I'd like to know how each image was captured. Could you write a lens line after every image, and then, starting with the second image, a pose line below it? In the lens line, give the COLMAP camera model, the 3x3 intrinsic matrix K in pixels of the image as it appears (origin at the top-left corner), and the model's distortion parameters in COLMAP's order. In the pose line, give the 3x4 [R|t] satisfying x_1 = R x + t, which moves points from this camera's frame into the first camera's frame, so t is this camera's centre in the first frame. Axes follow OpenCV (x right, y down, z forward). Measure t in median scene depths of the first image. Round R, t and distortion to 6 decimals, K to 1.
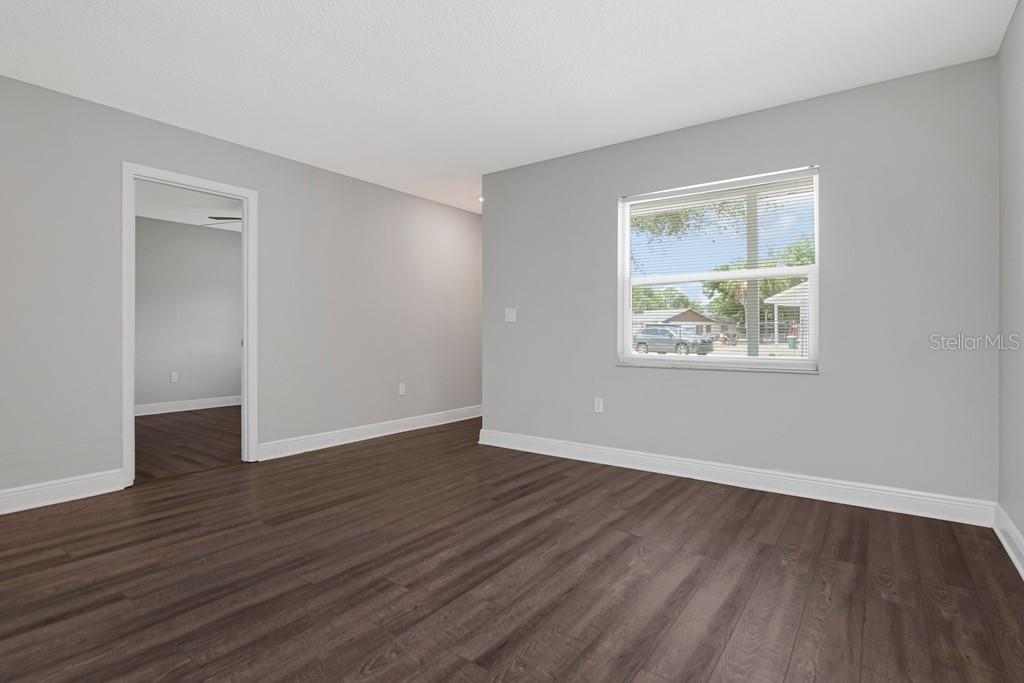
lens RADIAL K [[510.0, 0, 514.4], [0, 510.0, 335.5], [0, 0, 1]] dist [-0.003040, -0.006057]
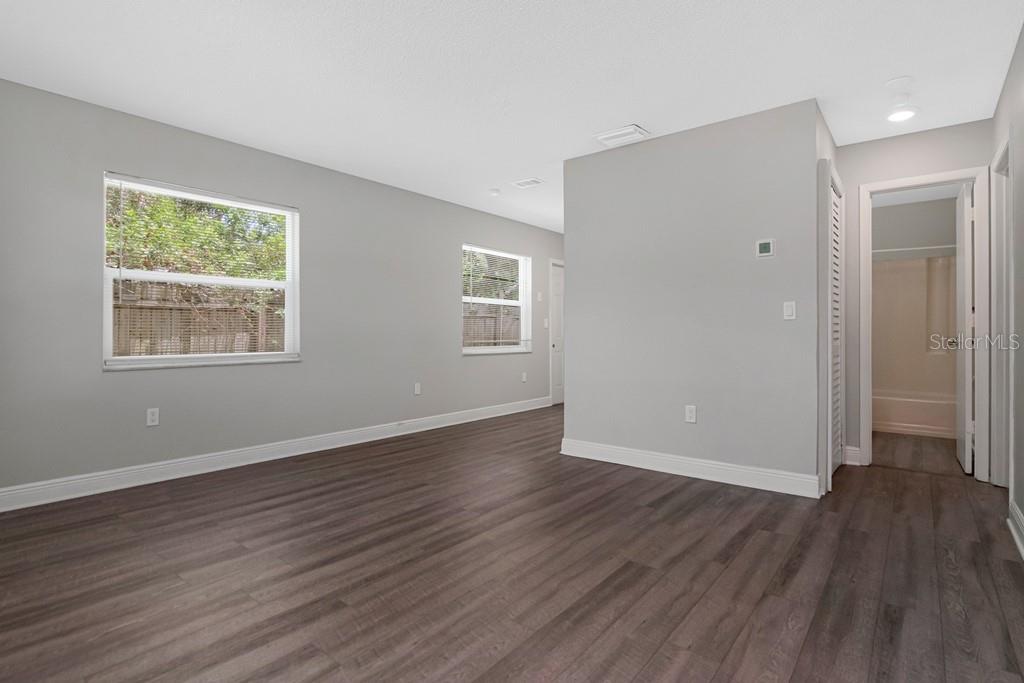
lens RADIAL K [[510.0, 0, 514.4], [0, 510.0, 335.5], [0, 0, 1]] dist [-0.003040, -0.006057]
pose [[-0.998838, 0.001236, 0.048169, -0.357757], [0.001699, 0.999953, 0.009560, -0.011399], [-0.048155, 0.009631, -0.998793, 2.051627]]
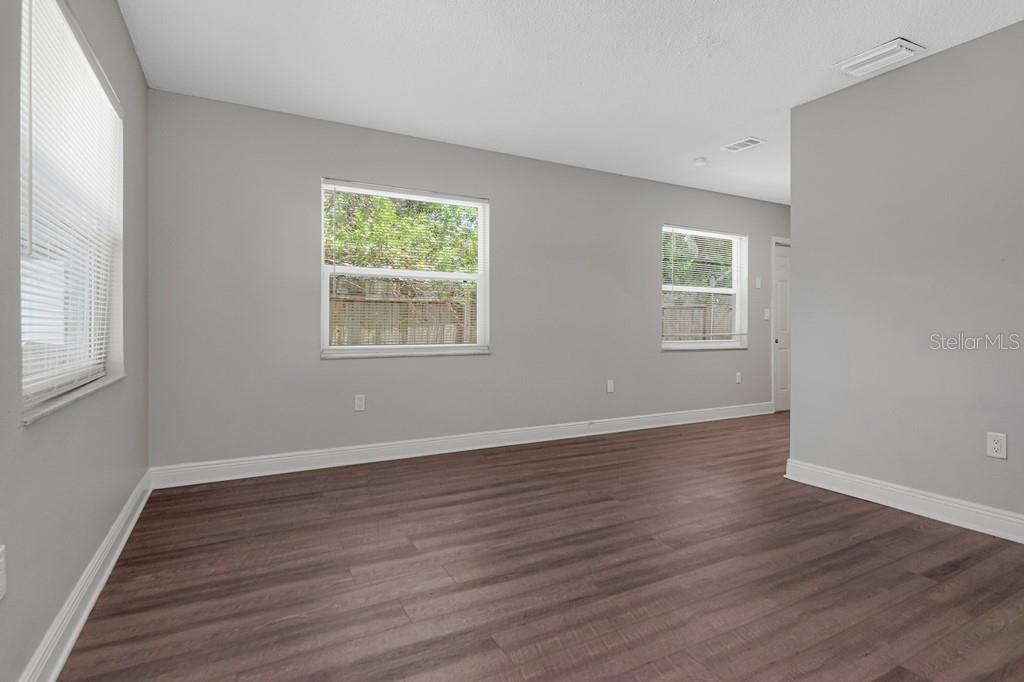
lens RADIAL K [[514.4, 0, 514.2], [0, 514.4, 326.0], [0, 0, 1]] dist [-0.006791, -0.000324]
pose [[-0.901896, -0.000525, 0.431952, -0.368922], [0.001465, 0.999990, 0.004274, -0.008338], [-0.431950, 0.004488, -0.901886, 1.875010]]
